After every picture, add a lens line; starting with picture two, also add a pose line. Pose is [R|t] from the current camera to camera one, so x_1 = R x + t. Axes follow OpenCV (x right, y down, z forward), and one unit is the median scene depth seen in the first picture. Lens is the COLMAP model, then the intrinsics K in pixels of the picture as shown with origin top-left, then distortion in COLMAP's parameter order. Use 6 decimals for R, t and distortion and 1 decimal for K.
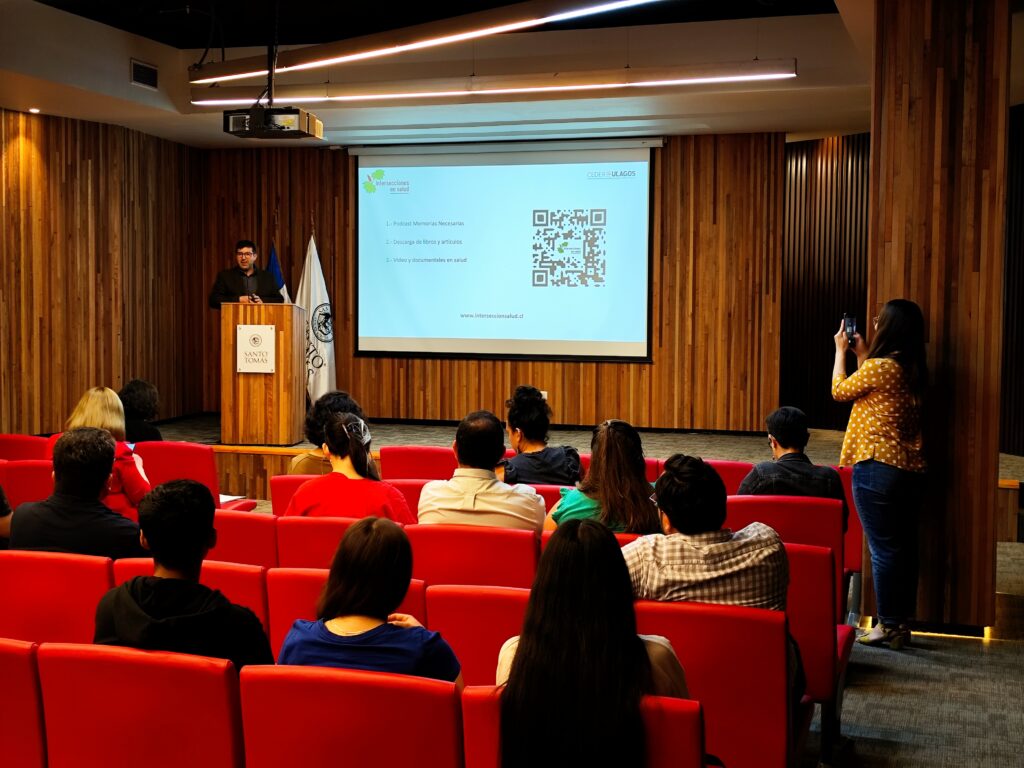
lens RADIAL K [[1386.9, 0, 533.8], [0, 1386.9, 400.1], [0, 0, 1]] dist [0.056632, 0.000000]
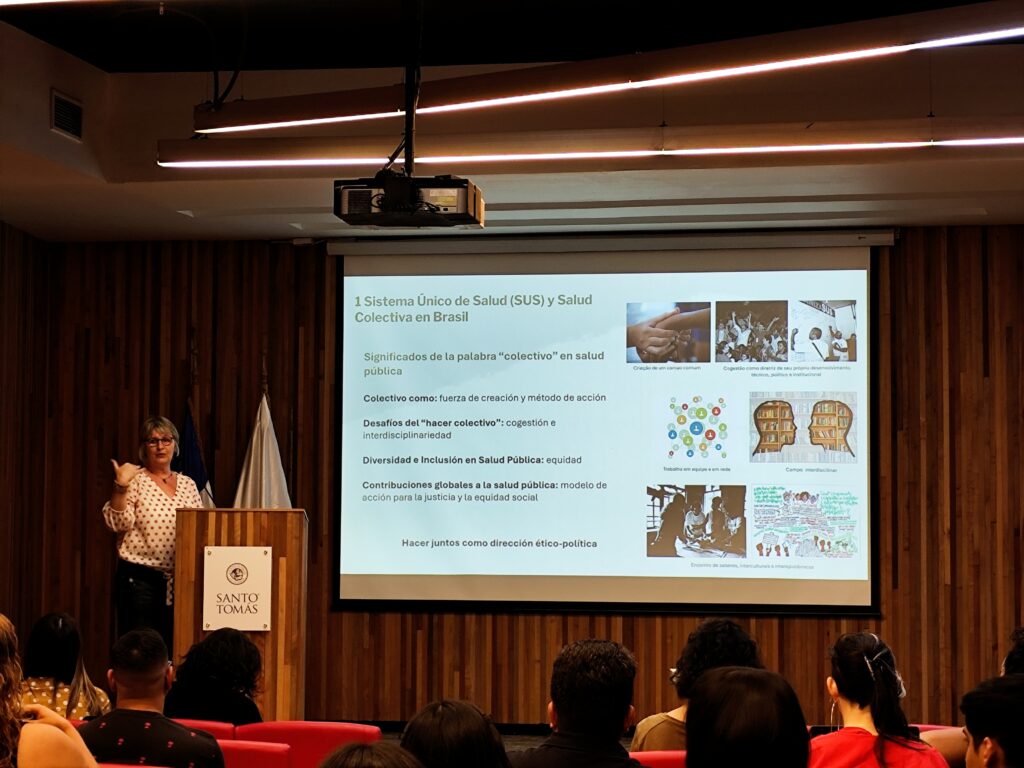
lens RADIAL K [[2754.6, 0, 534.8], [0, 2754.6, 377.8], [0, 0, 1]] dist [0.132192, 0.000000]
pose [[0.995035, 0.004556, 0.099421, -0.171072], [0.008657, 0.991203, -0.132064, 0.024746], [-0.099148, 0.132269, 0.986243, -0.120822]]
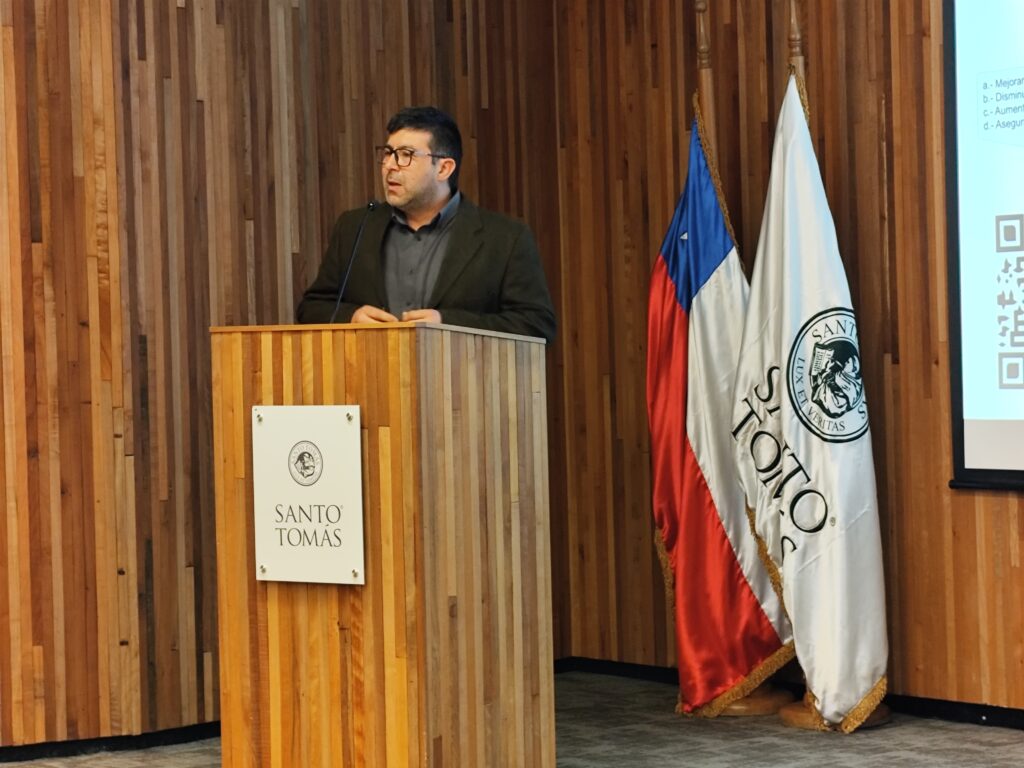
lens RADIAL K [[2754.6, 0, 527.7], [0, 2754.6, 387.0], [0, 0, 1]] dist [0.132192, 0.000000]
pose [[0.844714, -0.020418, -0.534828, 0.107556], [-0.000079, 0.999267, -0.038273, -0.033219], [0.535218, 0.032372, 0.844094, 0.513022]]
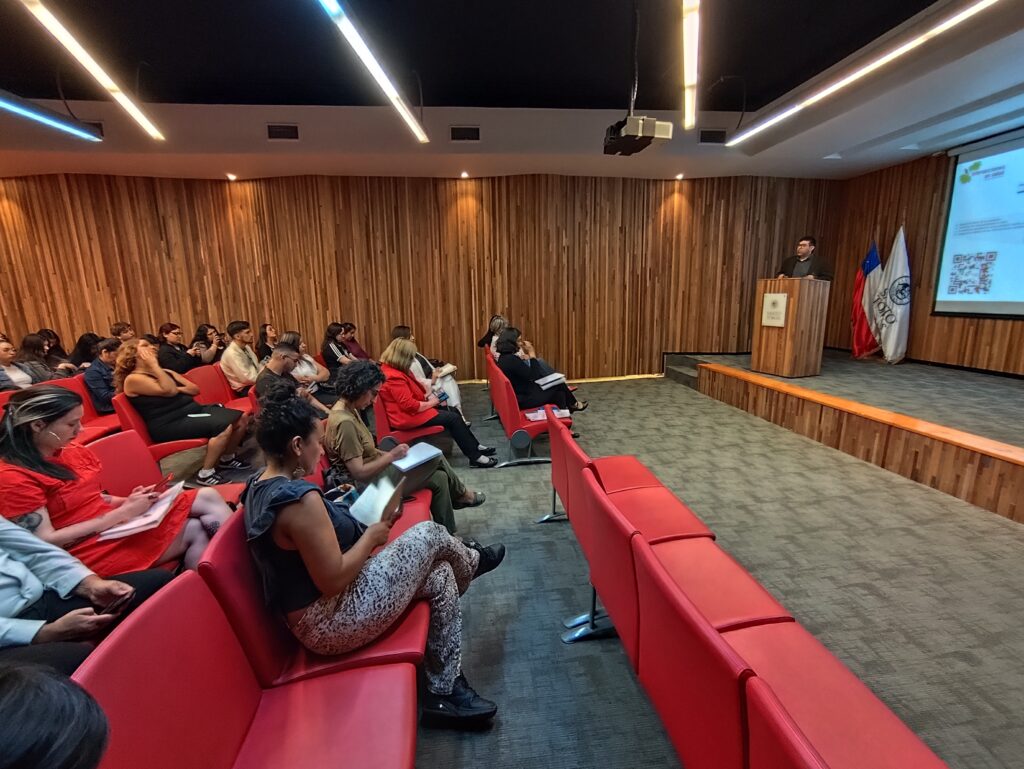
lens RADIAL K [[462.2, 0, 500.6], [0, 462.2, 382.0], [0, 0, 1]] dist [-0.024834, 0.008787]
pose [[0.387584, 0.157514, -0.908278, 0.126172], [-0.036308, 0.987137, 0.155696, -0.023445], [0.921119, -0.027368, 0.388317, 0.484501]]
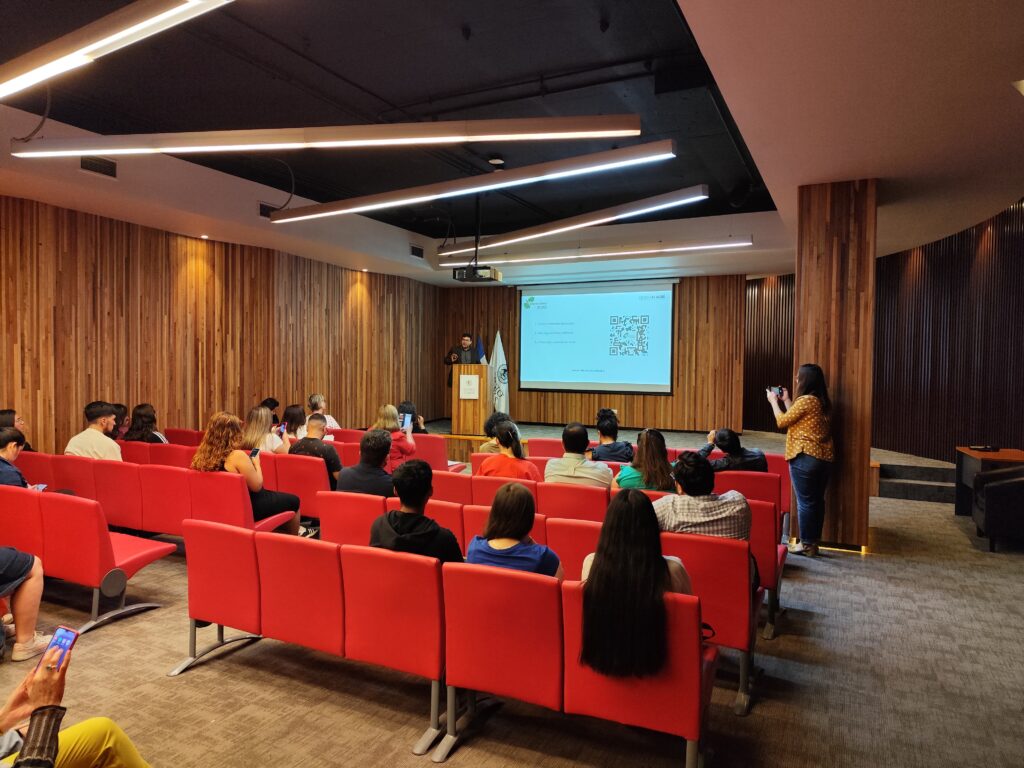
lens RADIAL K [[691.5, 0, 510.5], [0, 691.5, 392.4], [0, 0, 1]] dist [0.044981, -0.040692]
pose [[0.989357, 0.008215, -0.145277, 0.002804], [-0.012169, 0.999579, -0.026353, -0.003347], [0.144999, 0.027841, 0.989040, 0.025426]]
